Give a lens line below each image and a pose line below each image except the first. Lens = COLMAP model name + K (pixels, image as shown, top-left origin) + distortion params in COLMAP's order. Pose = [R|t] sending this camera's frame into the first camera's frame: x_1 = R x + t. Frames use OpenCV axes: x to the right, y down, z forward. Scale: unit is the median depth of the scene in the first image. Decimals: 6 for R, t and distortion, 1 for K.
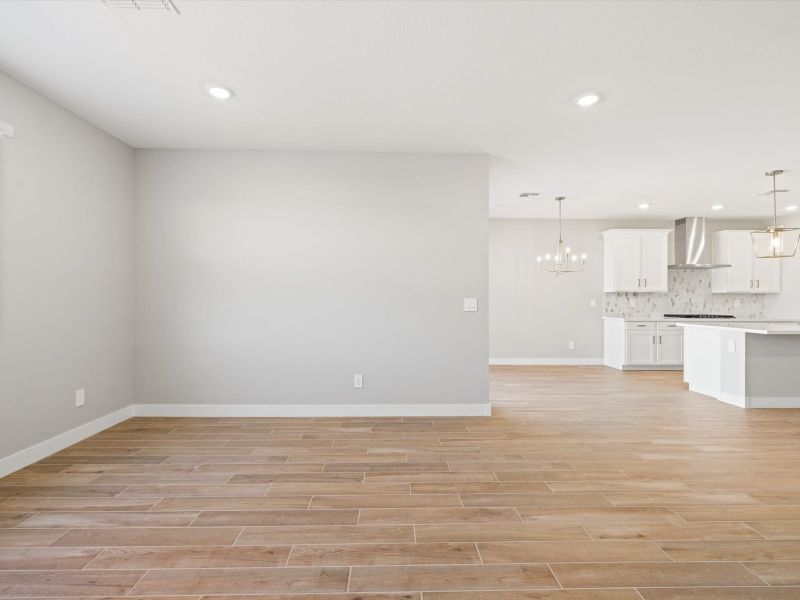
lens RADIAL K [[375.1, 0, 400.7], [0, 375.1, 300.8], [0, 0, 1]] dist [0.004357, 0.000727]
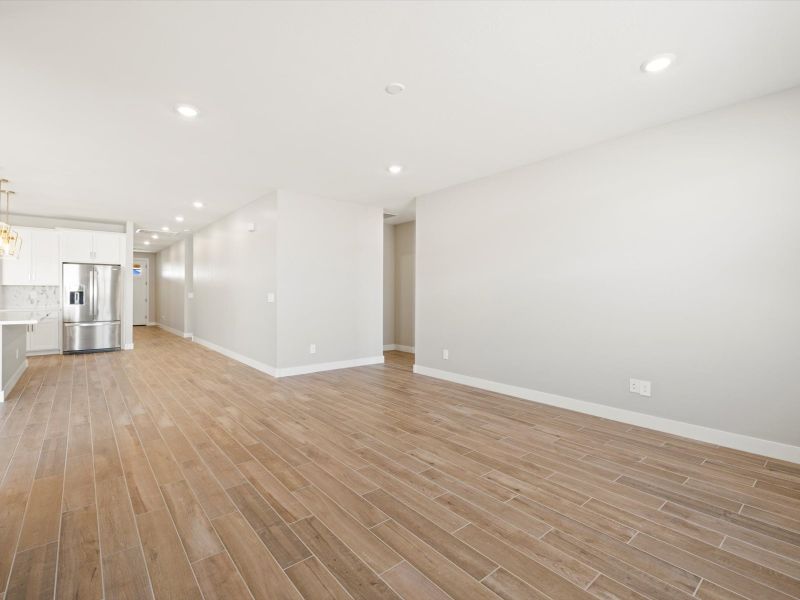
lens RADIAL K [[375.1, 0, 402.4], [0, 375.1, 295.3], [0, 0, 1]] dist [0.004357, 0.000727]
pose [[-0.618451, -0.009292, 0.785768, -0.940150], [-0.003069, 0.999951, 0.009410, -0.011690], [-0.785817, 0.003408, -0.618449, 1.463185]]
